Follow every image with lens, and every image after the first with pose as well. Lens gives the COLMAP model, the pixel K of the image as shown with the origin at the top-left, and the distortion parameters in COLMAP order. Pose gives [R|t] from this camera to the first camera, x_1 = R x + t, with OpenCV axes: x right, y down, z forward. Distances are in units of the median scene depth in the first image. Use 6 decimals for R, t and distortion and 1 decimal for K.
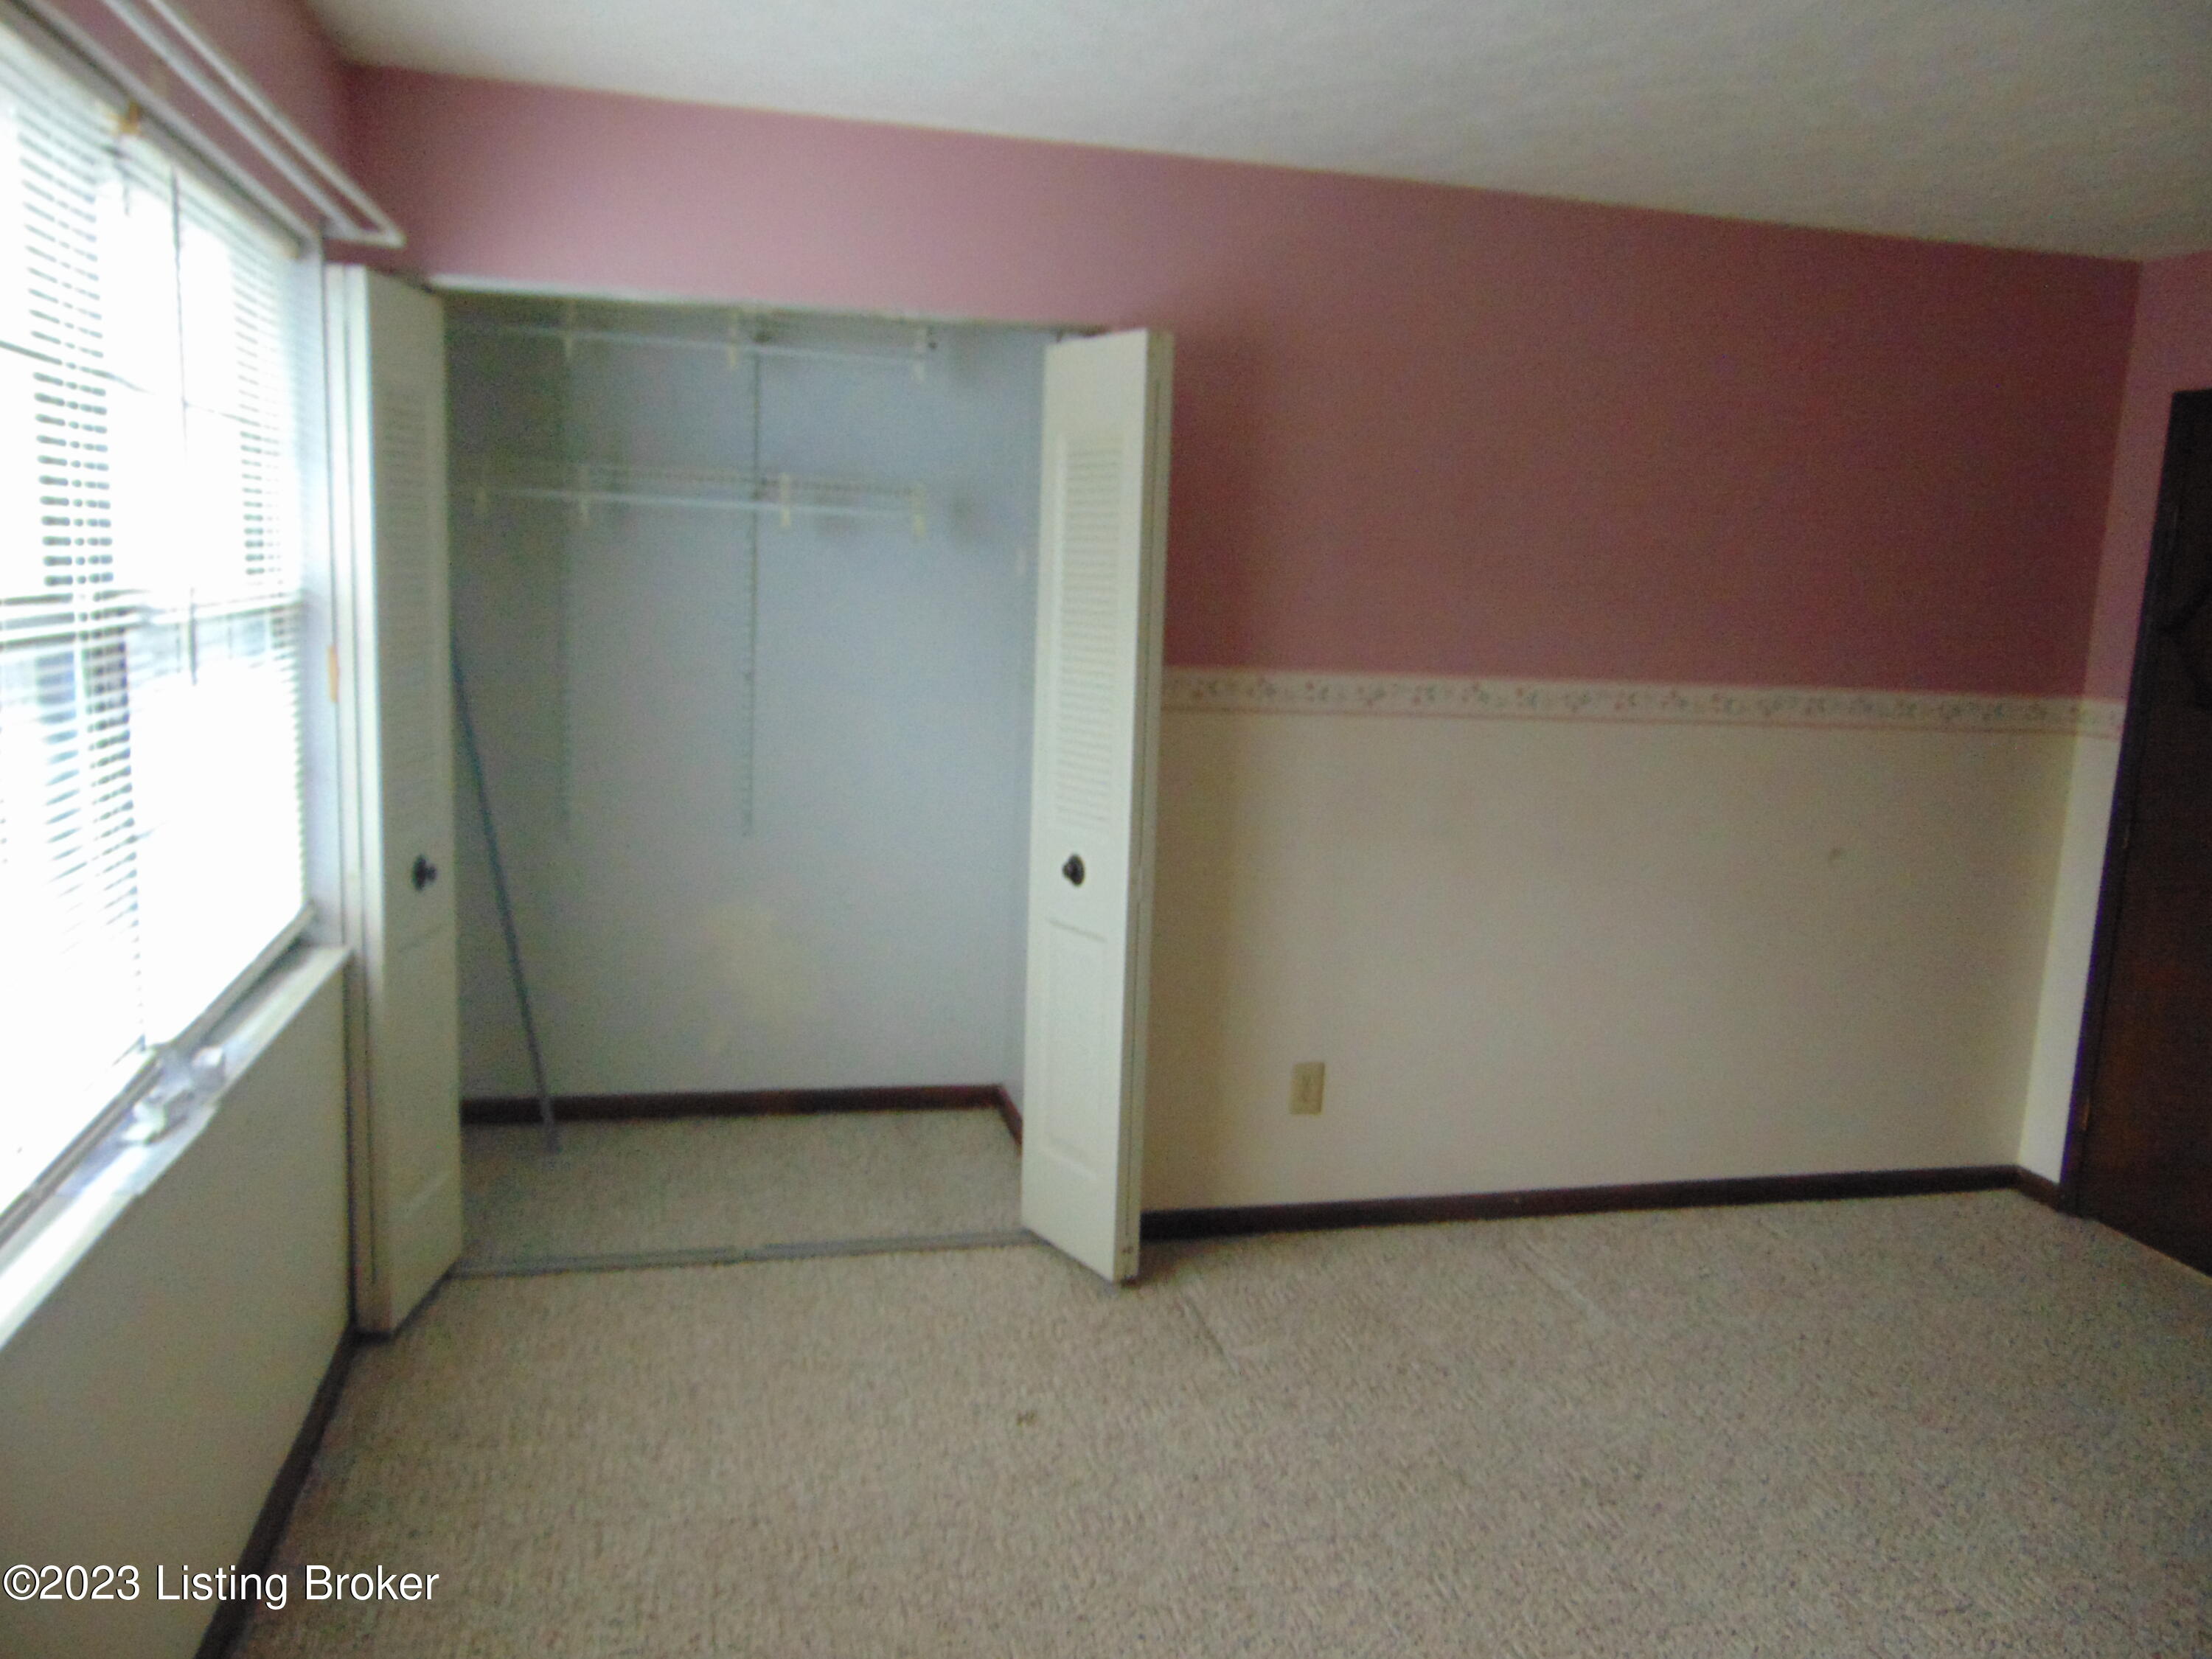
lens RADIAL K [[1649.5, 0, 1110.1], [0, 1649.5, 855.8], [0, 0, 1]] dist [-0.028403, 0.056573]
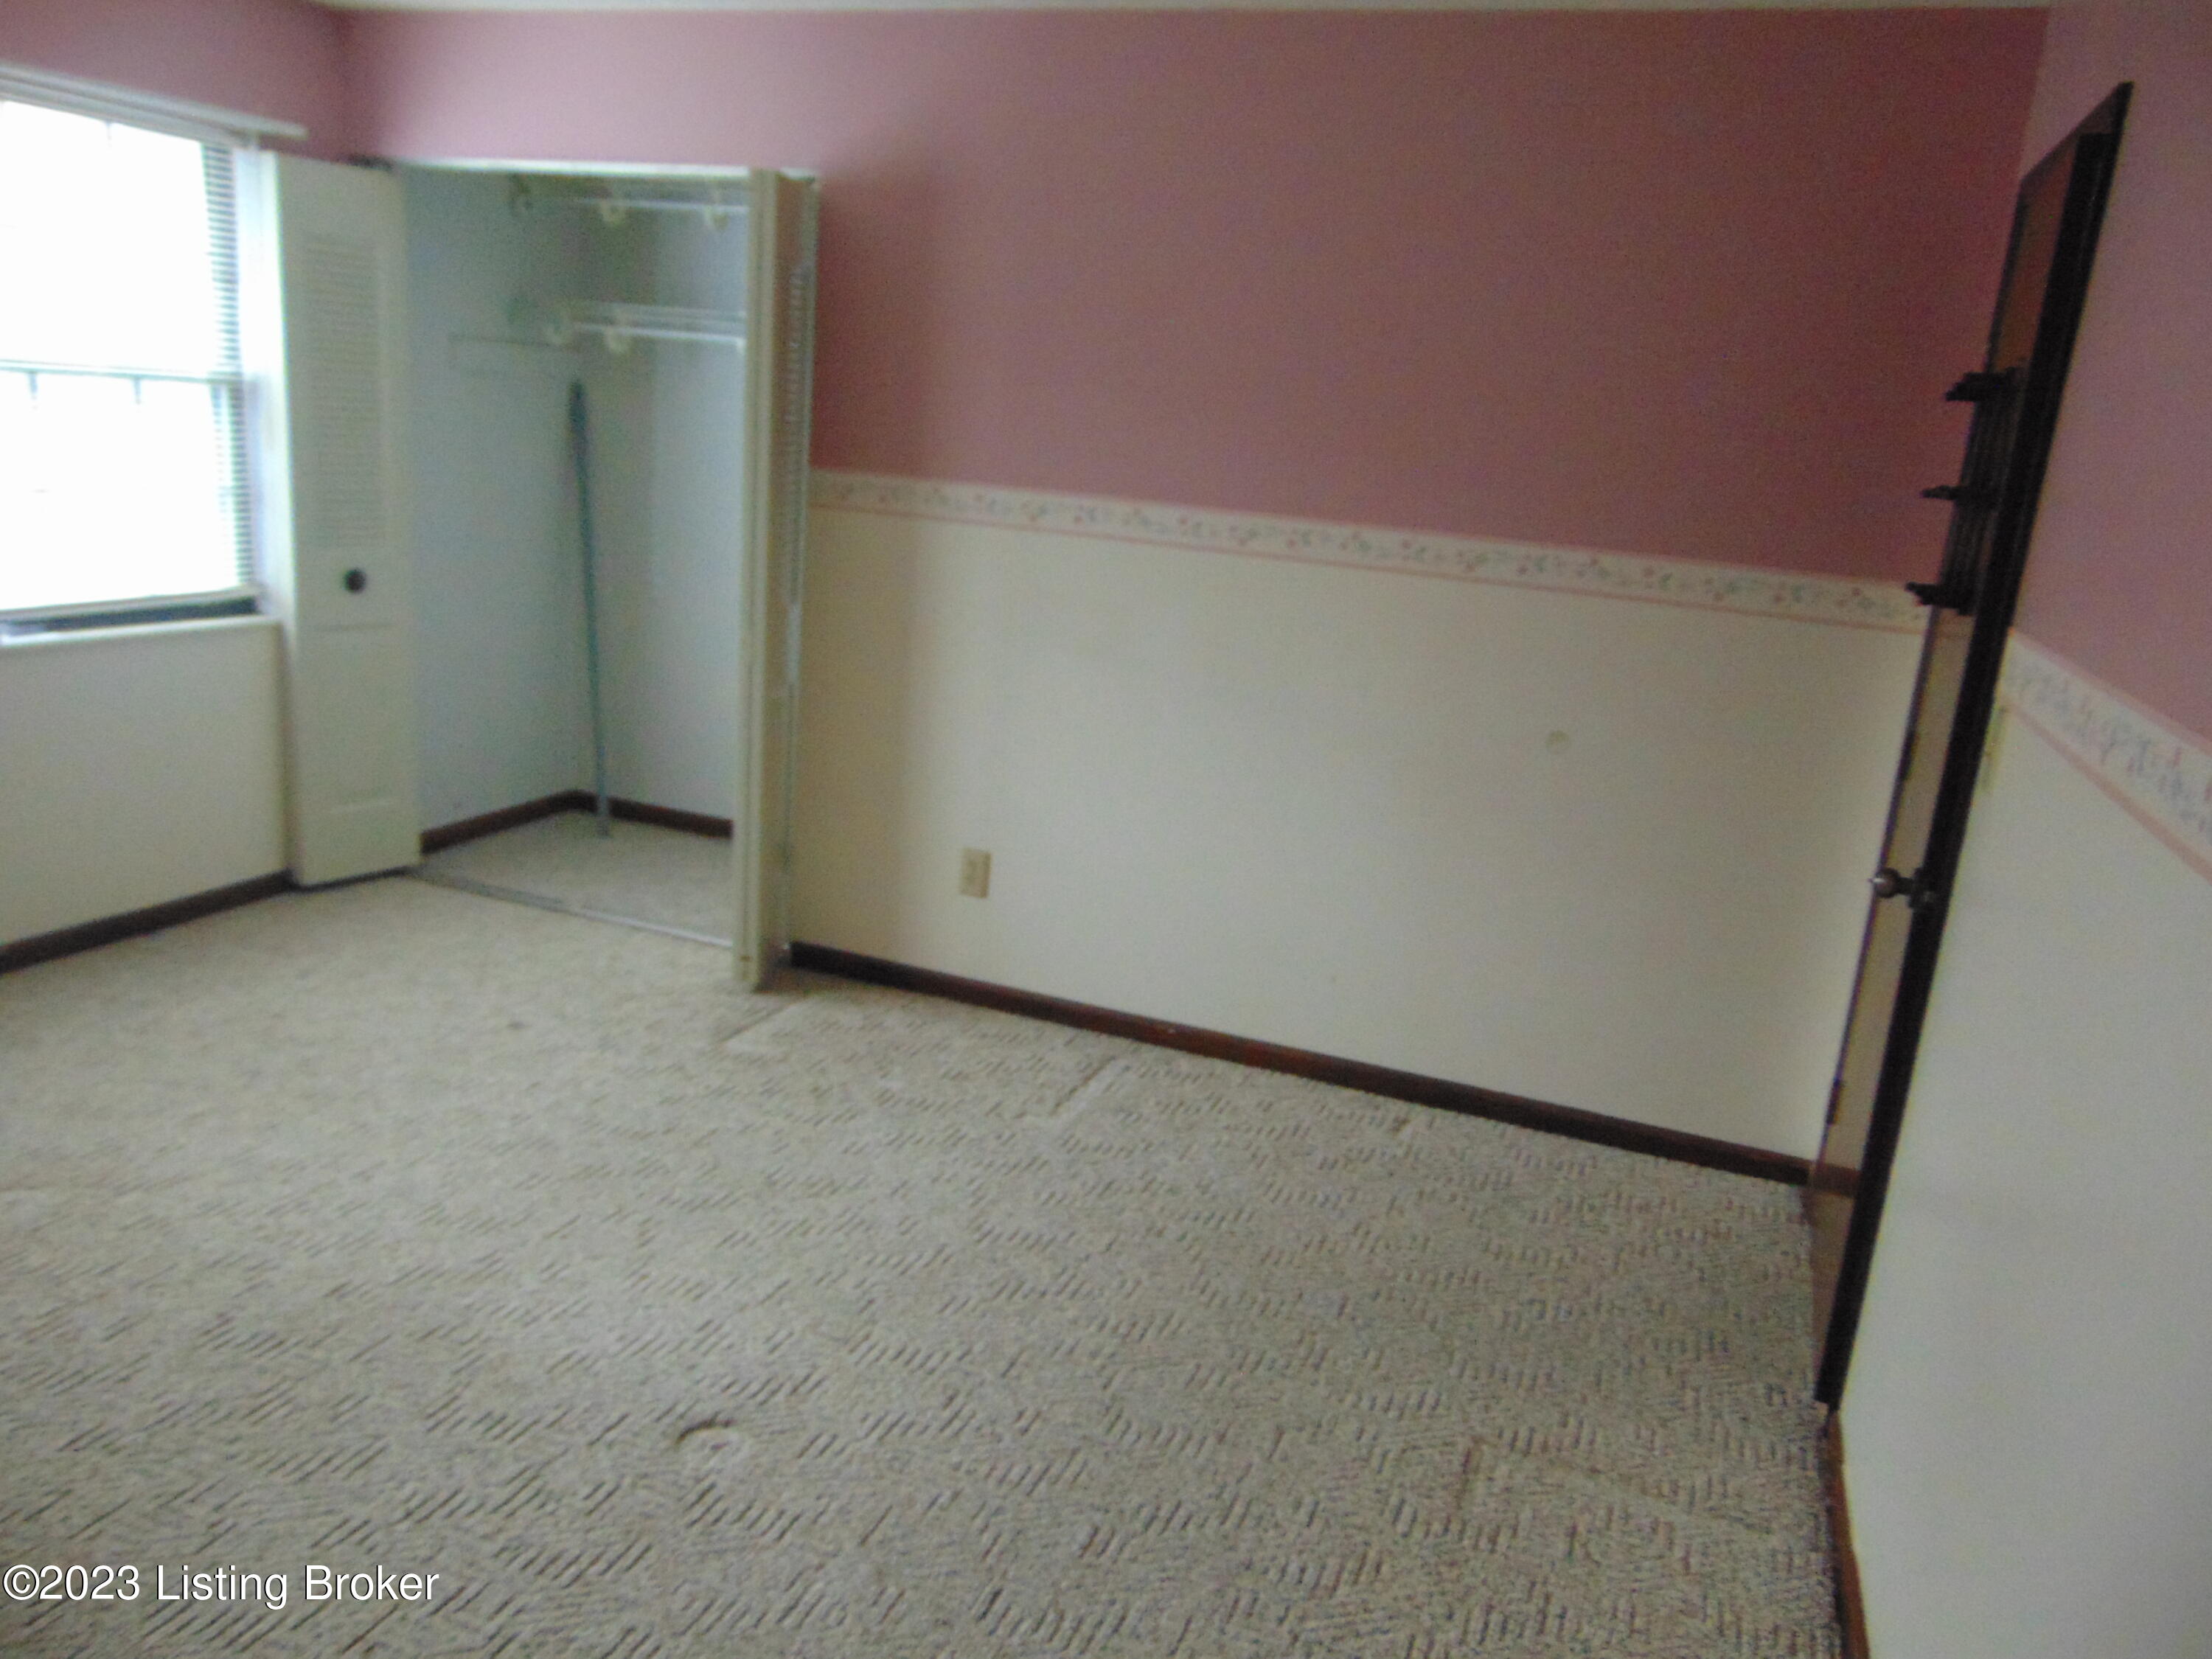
lens RADIAL K [[1649.5, 0, 1108.9], [0, 1649.5, 810.4], [0, 0, 1]] dist [-0.028403, 0.056573]
pose [[0.814779, 0.159295, -0.557459, 0.792746], [-0.142692, 0.987035, 0.073490, 0.007432], [0.561938, 0.019667, 0.826946, 0.147785]]
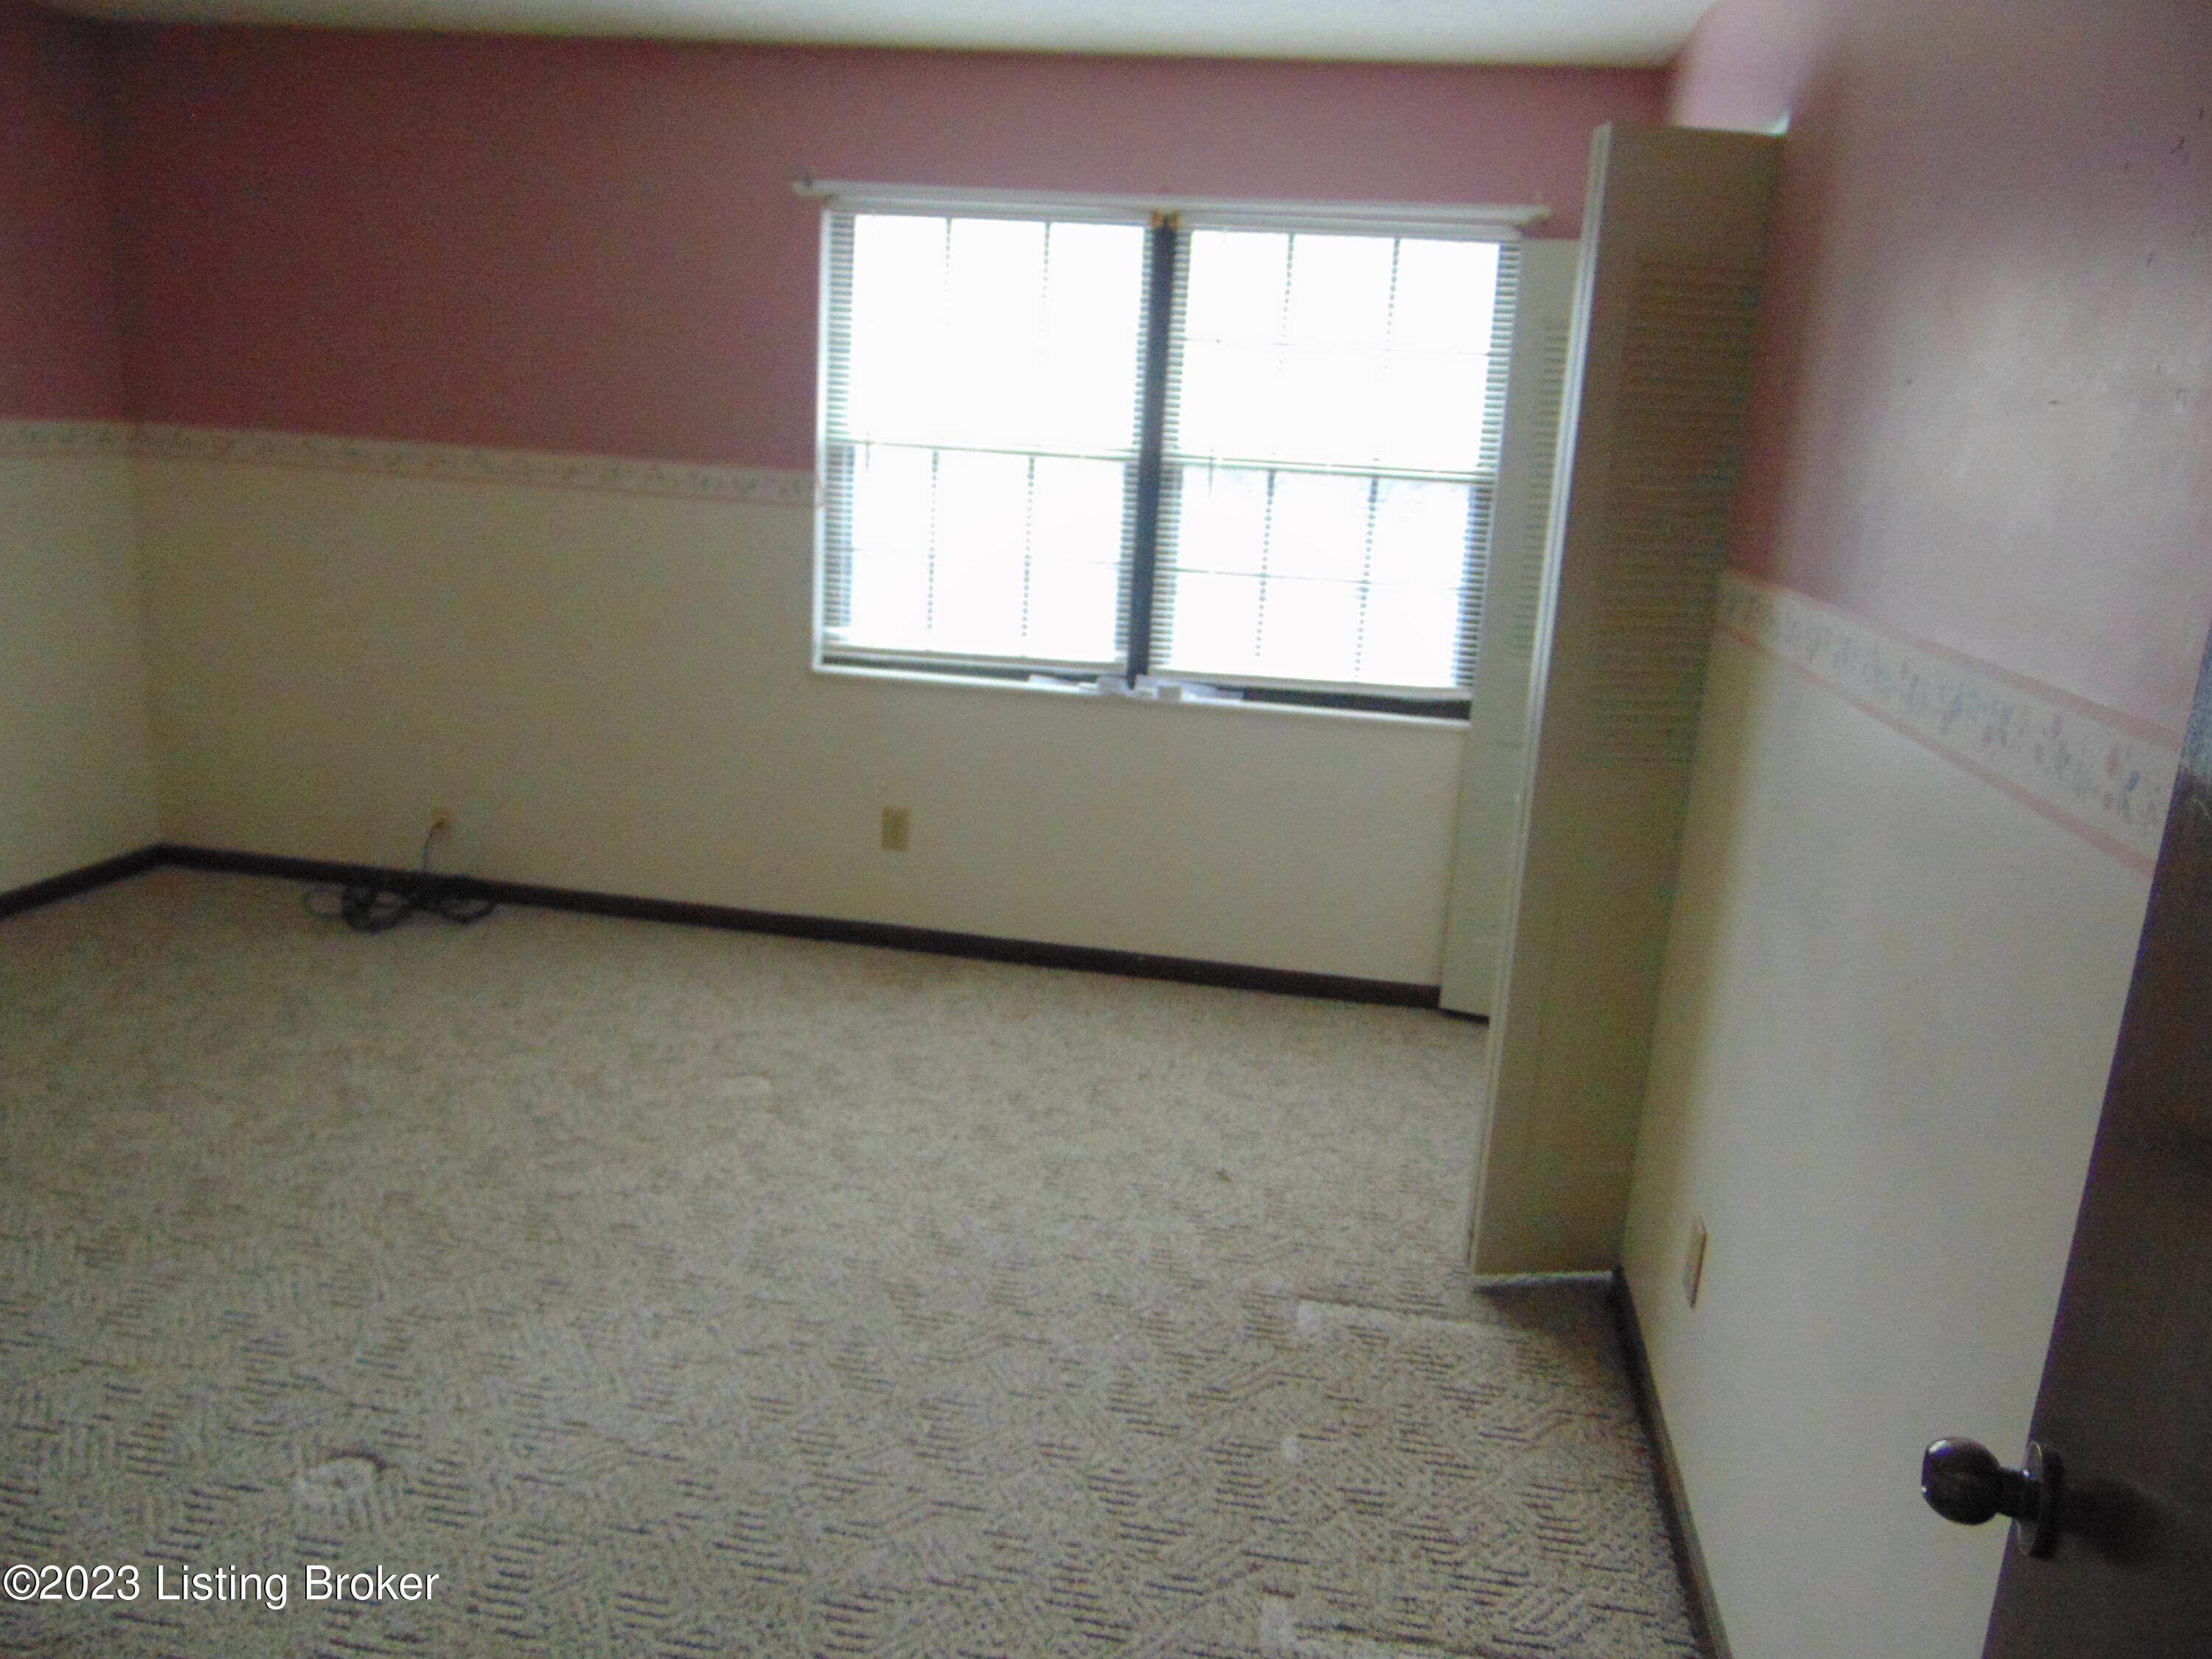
lens RADIAL K [[1649.5, 0, 1109.5], [0, 1649.5, 821.0], [0, 0, 1]] dist [-0.028403, 0.056573]
pose [[-0.400795, 0.145983, -0.904463, 0.749346], [-0.228892, 0.939961, 0.253142, -0.122831], [0.887114, 0.308482, -0.343317, 0.965171]]
